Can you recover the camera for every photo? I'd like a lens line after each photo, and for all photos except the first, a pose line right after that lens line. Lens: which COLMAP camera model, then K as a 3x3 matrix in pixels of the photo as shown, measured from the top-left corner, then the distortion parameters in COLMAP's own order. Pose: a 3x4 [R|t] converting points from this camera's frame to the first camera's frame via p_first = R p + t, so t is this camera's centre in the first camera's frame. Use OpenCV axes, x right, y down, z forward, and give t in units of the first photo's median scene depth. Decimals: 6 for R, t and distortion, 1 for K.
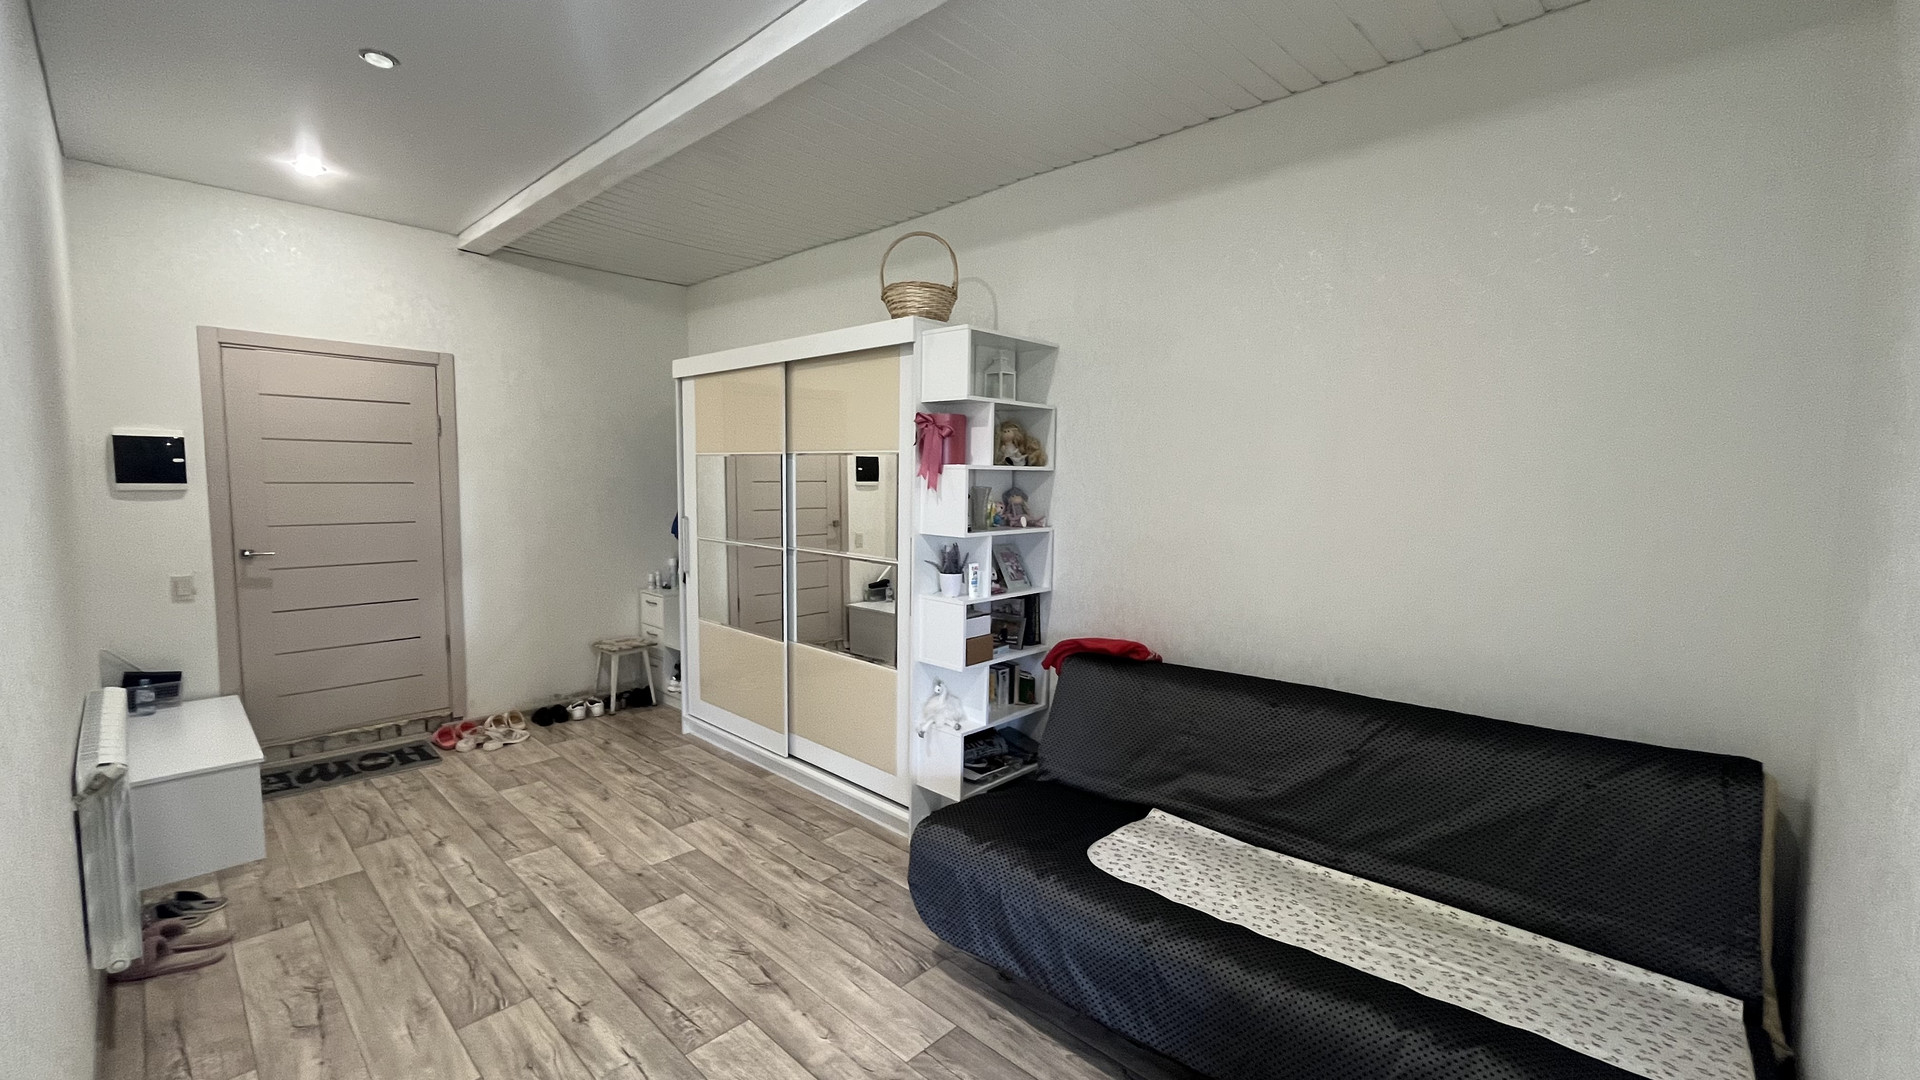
lens RADIAL K [[785.5, 0, 956.2], [0, 785.5, 543.1], [0, 0, 1]] dist [-0.004321, -0.000199]
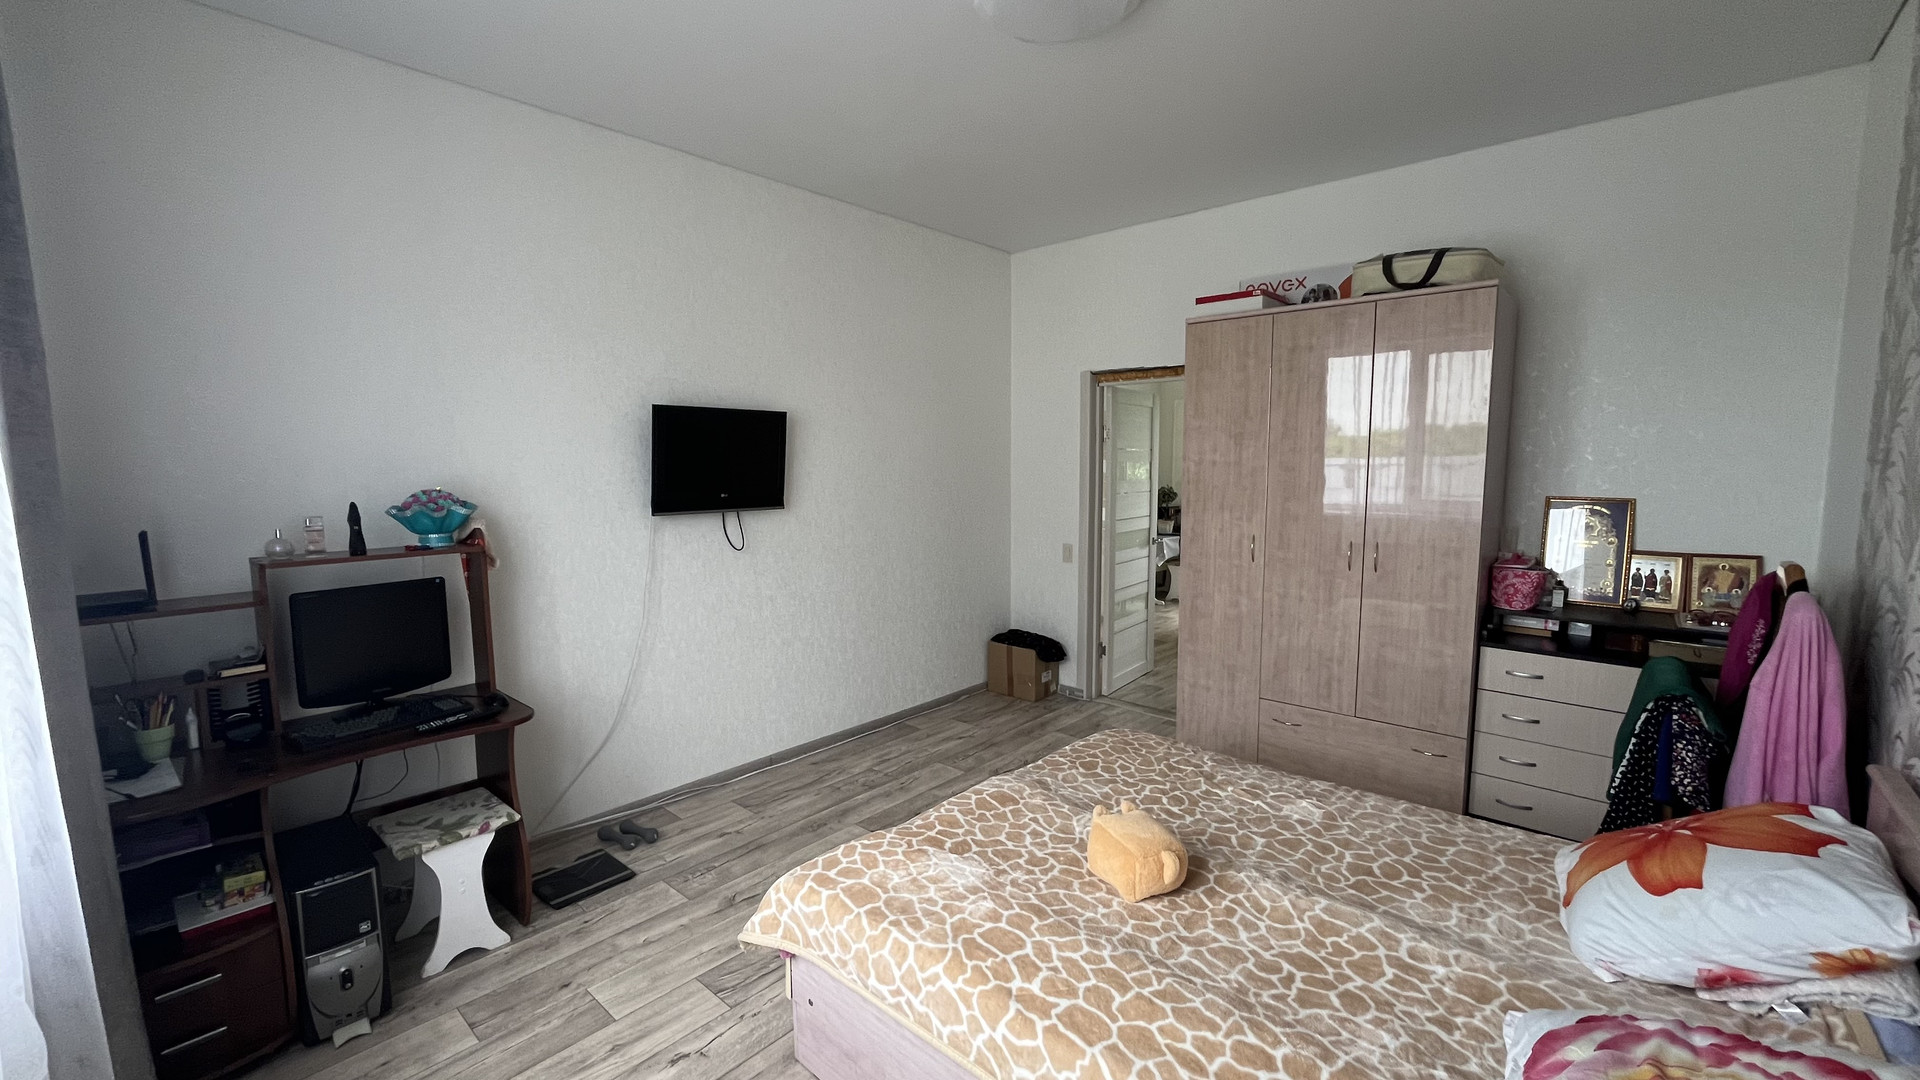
lens RADIAL K [[777.6, 0, 959.0], [0, 777.6, 540.7], [0, 0, 1]] dist [-0.002516, -0.000181]
pose [[0.030723, 0.094524, -0.995048, 0.852422], [-0.079607, 0.992587, 0.091833, -0.098382], [0.996353, 0.076391, 0.038020, 1.234341]]
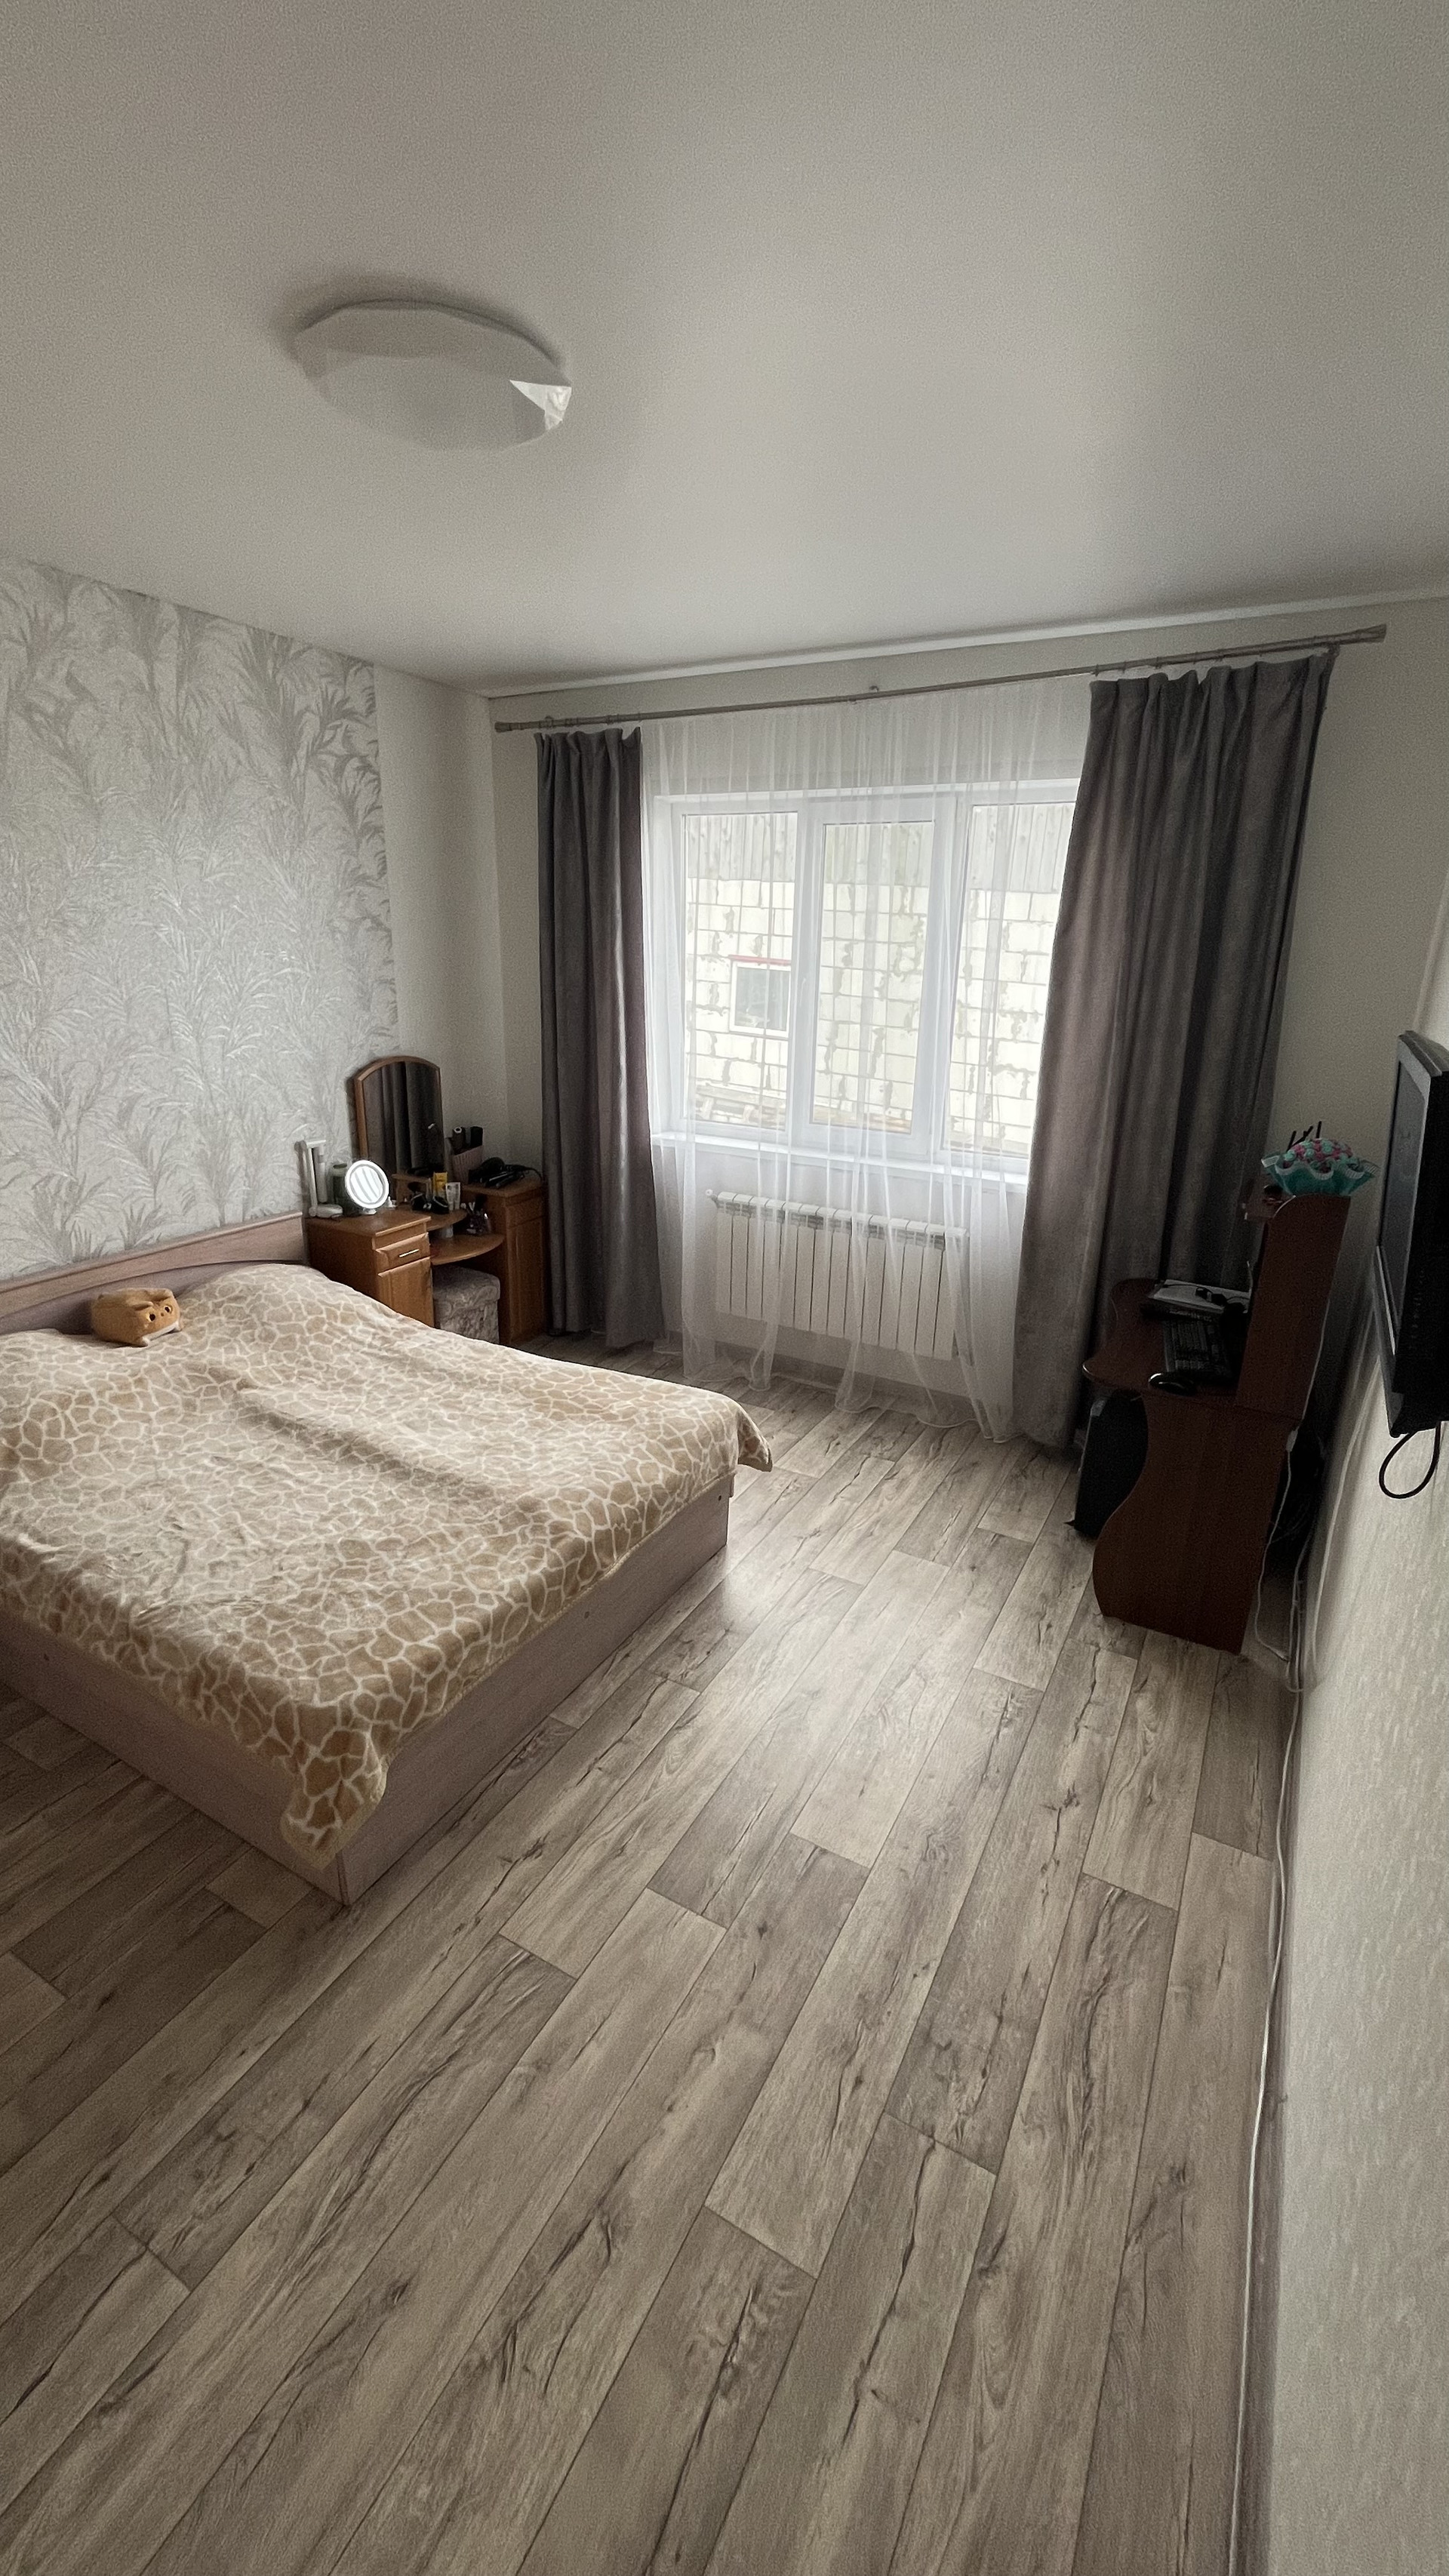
lens RADIAL K [[1043.2, 0, 726.2], [0, 1043.2, 1285.0], [0, 0, 1]] dist [-0.002516, -0.000181]
pose [[-0.253709, -0.326993, 0.910334, -1.116100], [0.057690, 0.934336, 0.351693, -0.284321], [-0.965559, 0.141745, -0.218185, 1.394770]]
